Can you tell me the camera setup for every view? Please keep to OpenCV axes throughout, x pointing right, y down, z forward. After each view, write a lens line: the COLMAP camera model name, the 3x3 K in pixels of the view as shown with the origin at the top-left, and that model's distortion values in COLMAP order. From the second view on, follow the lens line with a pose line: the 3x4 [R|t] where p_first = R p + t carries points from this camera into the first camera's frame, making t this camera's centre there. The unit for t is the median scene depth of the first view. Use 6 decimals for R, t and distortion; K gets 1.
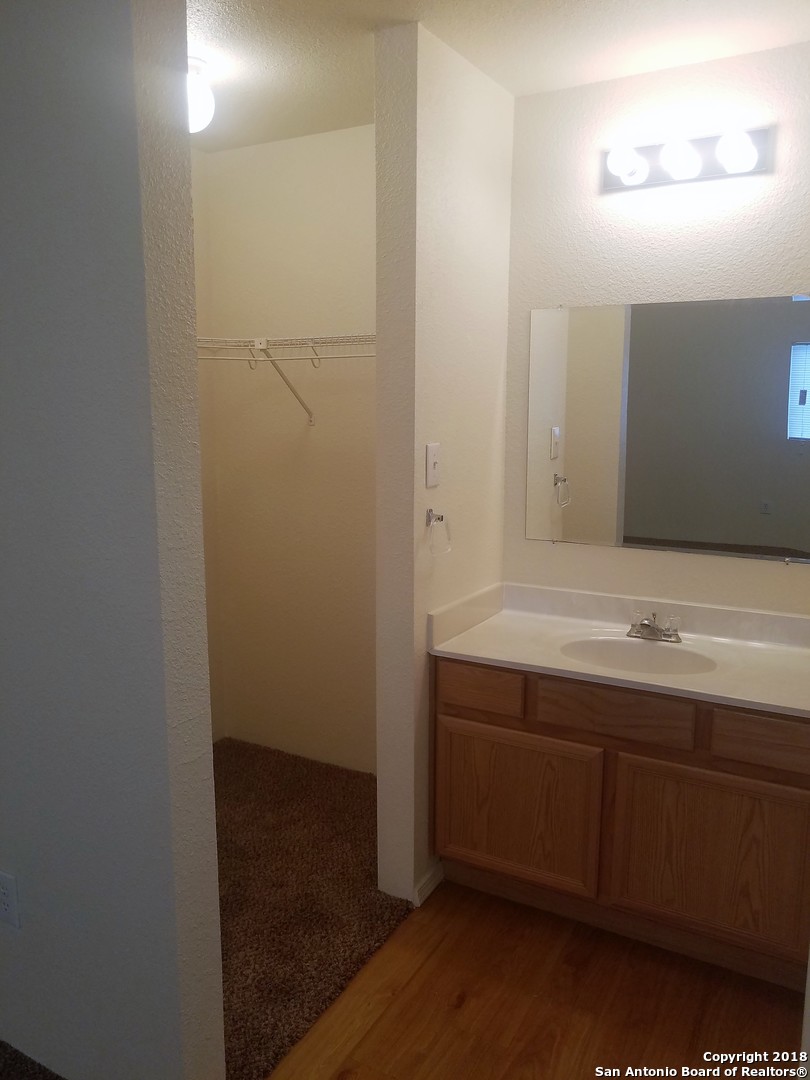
lens RADIAL K [[842.3, 0, 405.0], [0, 842.3, 540.0], [0, 0, 1]] dist [-0.007805, -0.007487]
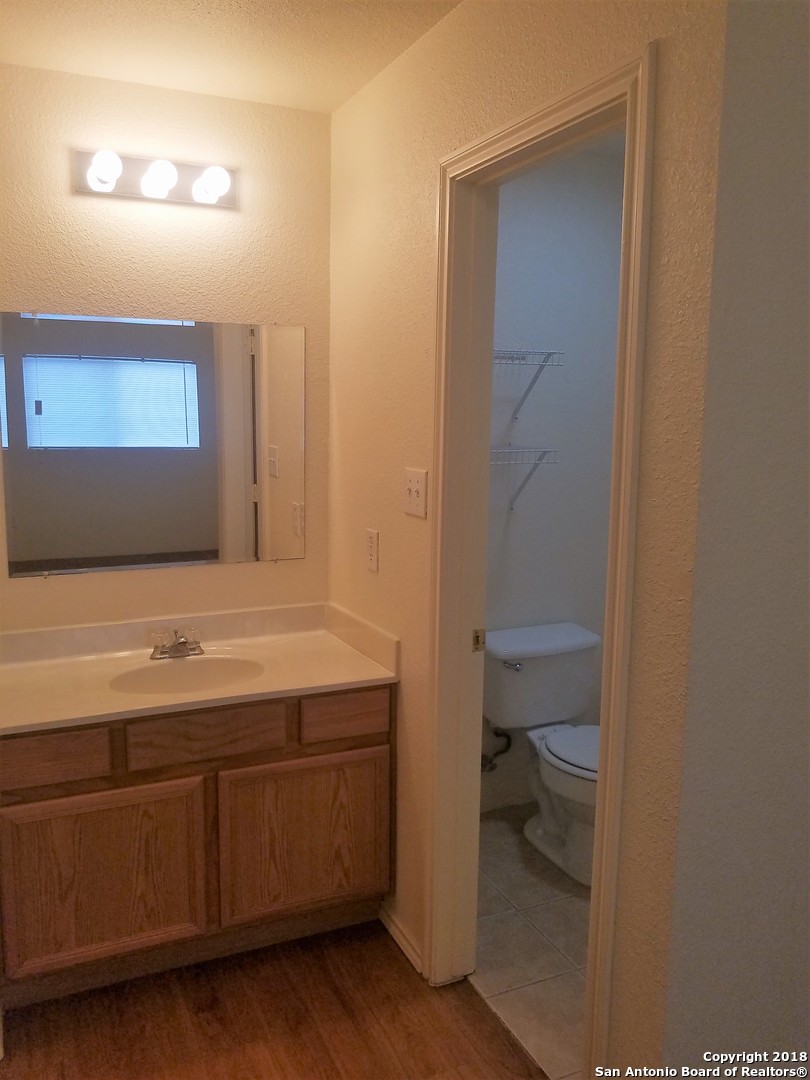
lens RADIAL K [[831.4, 0, 405.3], [0, 831.4, 524.3], [0, 0, 1]] dist [0.002126, -0.000289]
pose [[0.606060, -0.107152, 0.788169, -0.332399], [0.127912, 0.991118, 0.036385, -0.042287], [-0.785067, 0.078765, 0.614383, 0.193608]]
